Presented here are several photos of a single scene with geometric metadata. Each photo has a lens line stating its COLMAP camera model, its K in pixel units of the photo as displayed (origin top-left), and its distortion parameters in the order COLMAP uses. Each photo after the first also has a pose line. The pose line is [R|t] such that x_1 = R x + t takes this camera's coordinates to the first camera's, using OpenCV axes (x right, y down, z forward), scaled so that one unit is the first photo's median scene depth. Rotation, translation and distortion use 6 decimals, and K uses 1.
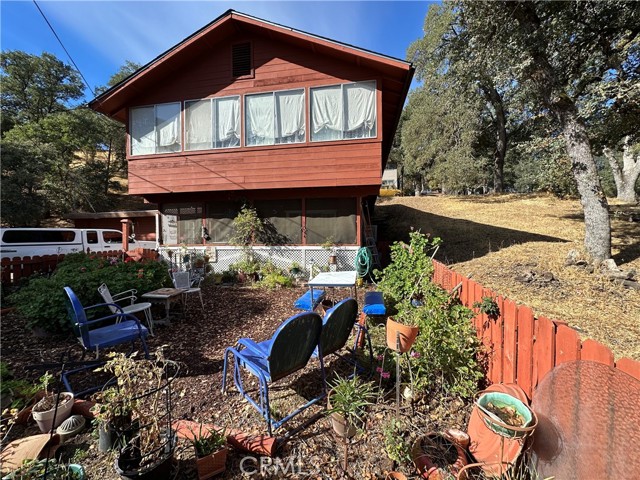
lens RADIAL K [[257.1, 0, 320.0], [0, 257.1, 240.0], [0, 0, 1]] dist [-0.000828, -0.000056]
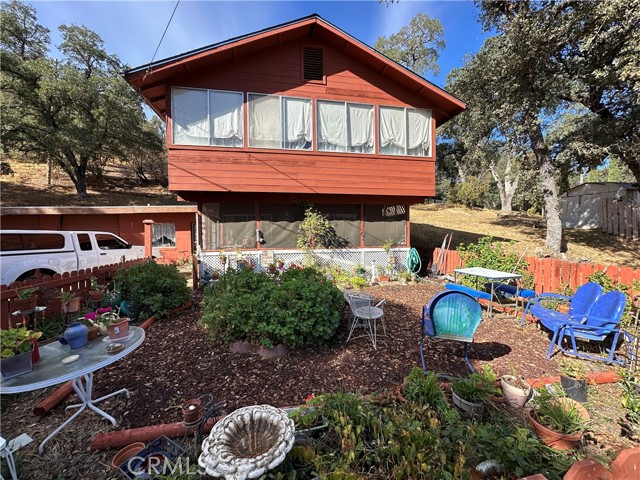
lens RADIAL K [[257.1, 0, 320.0], [0, 257.1, 240.0], [0, 0, 1]] dist [-0.000828, -0.000056]
pose [[0.934044, -0.007897, 0.357070, -0.631094], [0.009186, 0.999956, -0.001916, -0.011382], [-0.357039, 0.005069, 0.934076, 0.056034]]
